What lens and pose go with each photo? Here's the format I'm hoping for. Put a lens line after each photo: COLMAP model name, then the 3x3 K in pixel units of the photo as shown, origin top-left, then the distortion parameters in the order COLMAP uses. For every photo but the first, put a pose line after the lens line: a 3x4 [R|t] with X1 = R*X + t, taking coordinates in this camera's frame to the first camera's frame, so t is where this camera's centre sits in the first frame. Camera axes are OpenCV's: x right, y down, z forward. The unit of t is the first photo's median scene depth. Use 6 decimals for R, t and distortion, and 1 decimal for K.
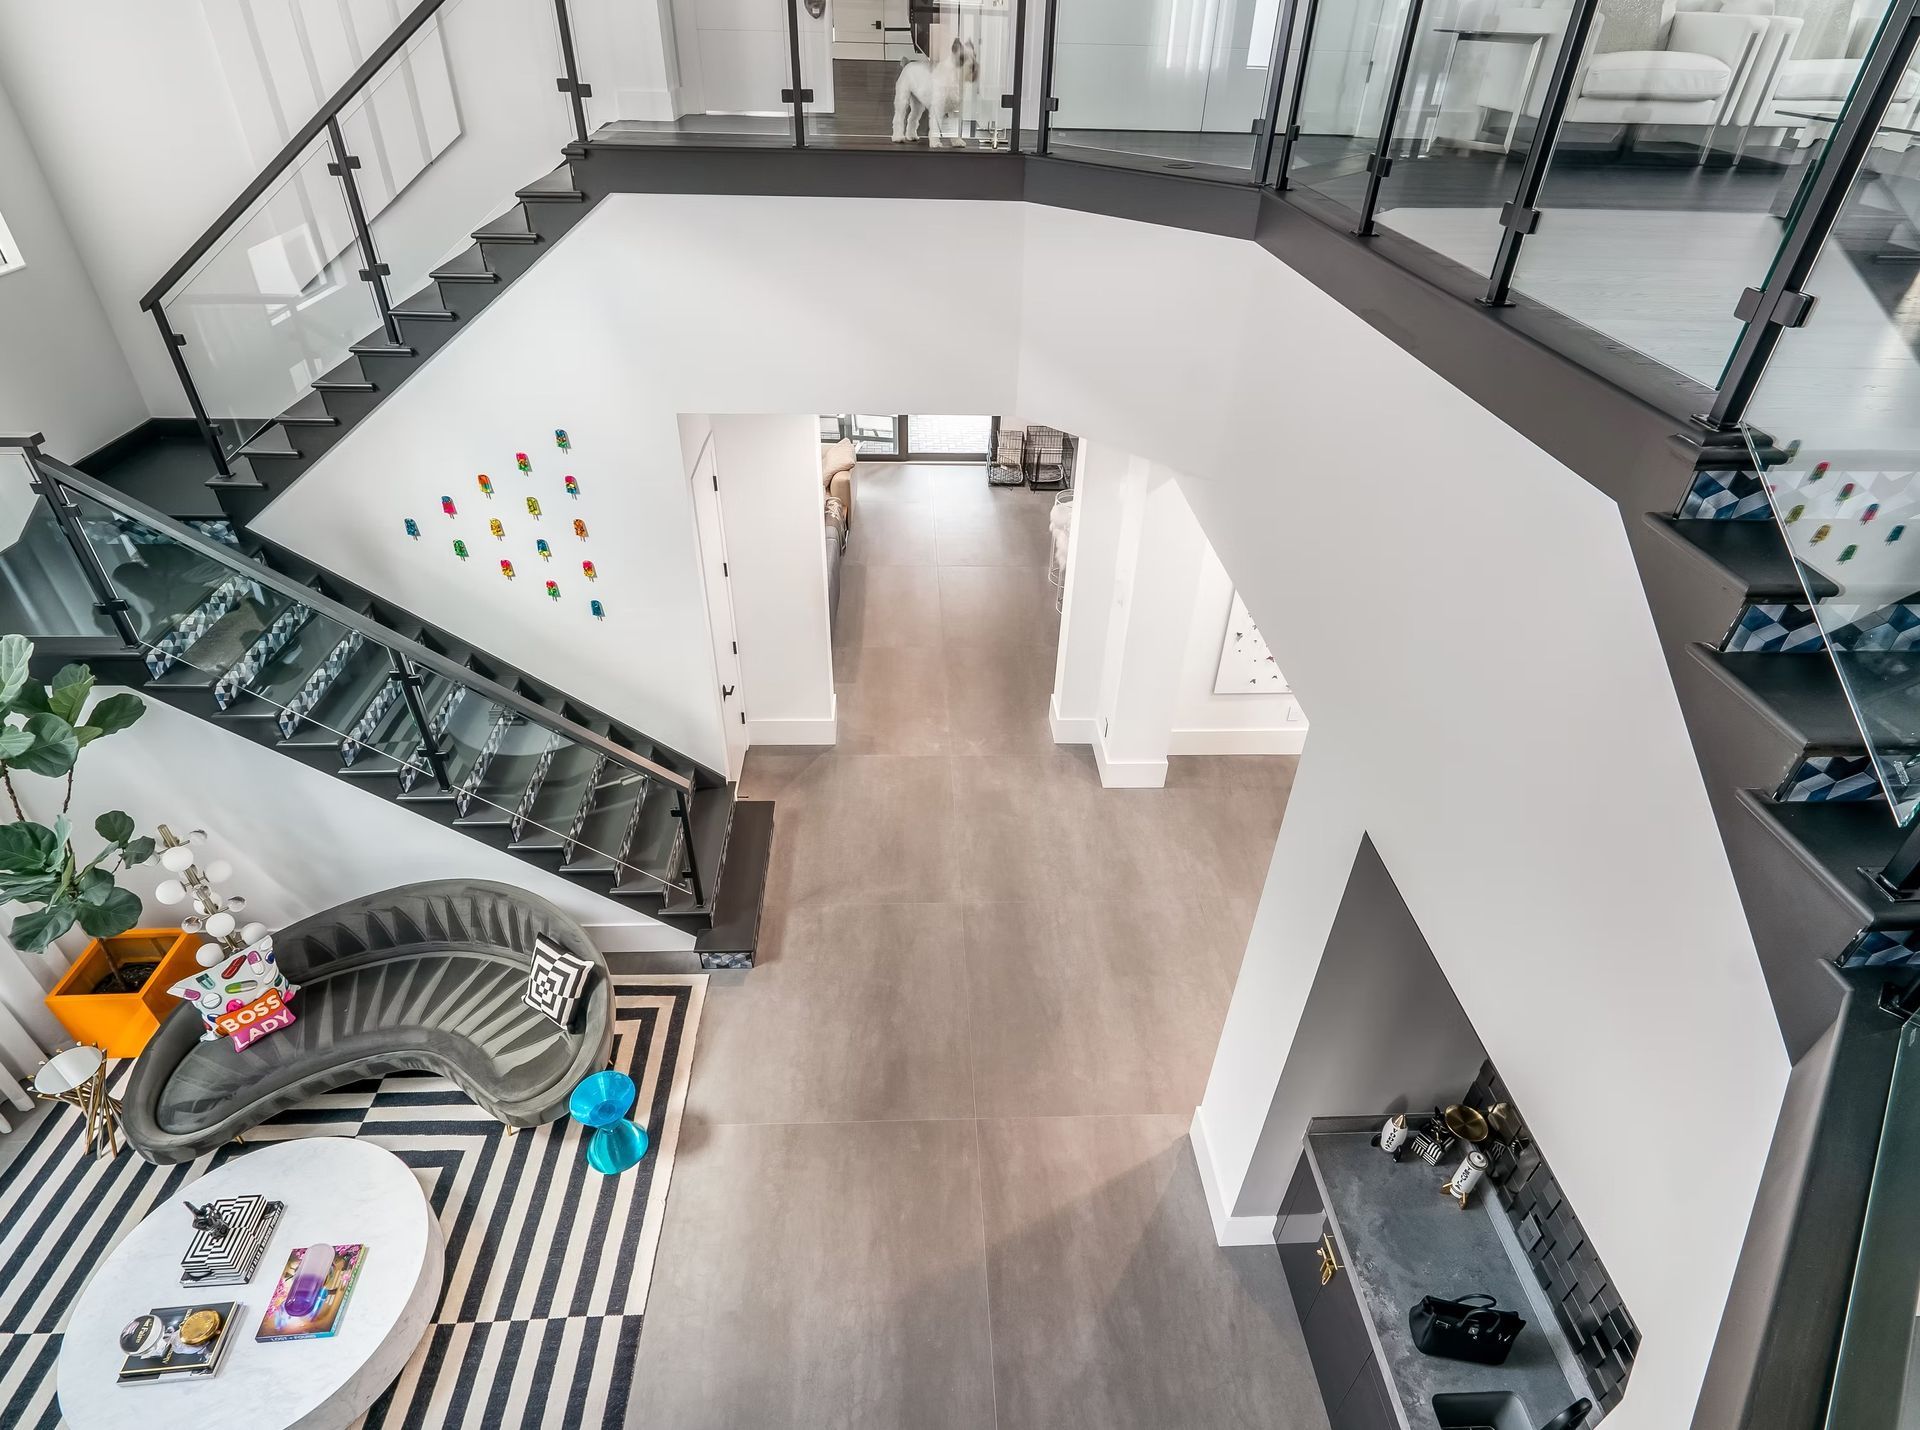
lens RADIAL K [[1015.2, 0, 953.0], [0, 1015.2, 721.3], [0, 0, 1]] dist [-0.003263, -0.000451]
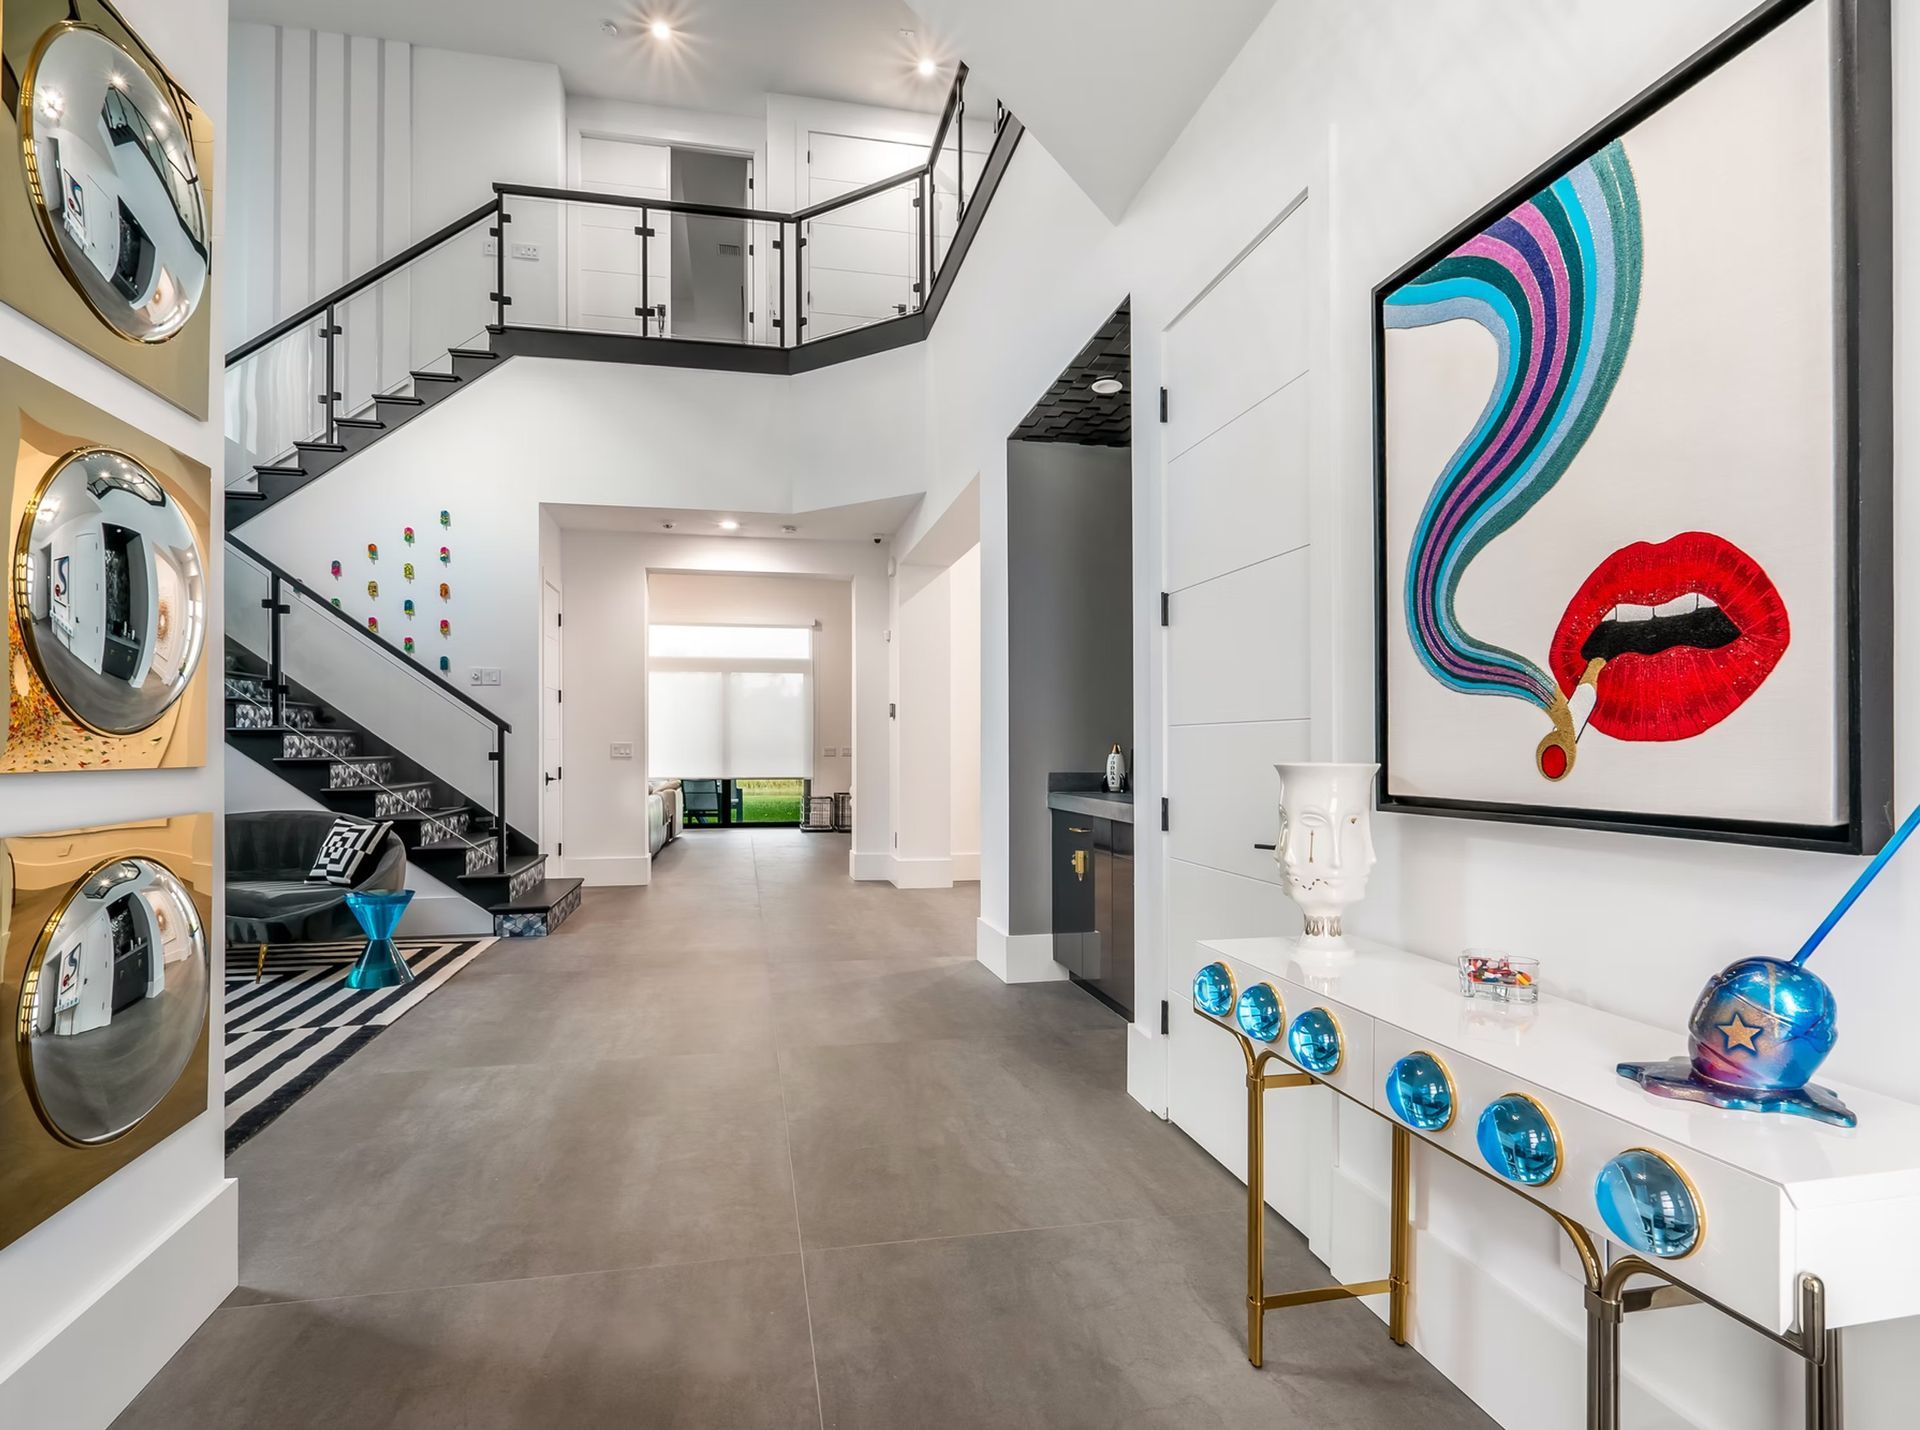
lens RADIAL K [[1015.2, 0, 949.0], [0, 1015.2, 763.4], [0, 0, 1]] dist [-0.003263, -0.000451]
pose [[0.987468, -0.025461, 0.155752, 0.053924], [0.112367, 0.806409, -0.580584, 0.920445], [-0.110817, 0.590810, 0.799164, 0.070599]]
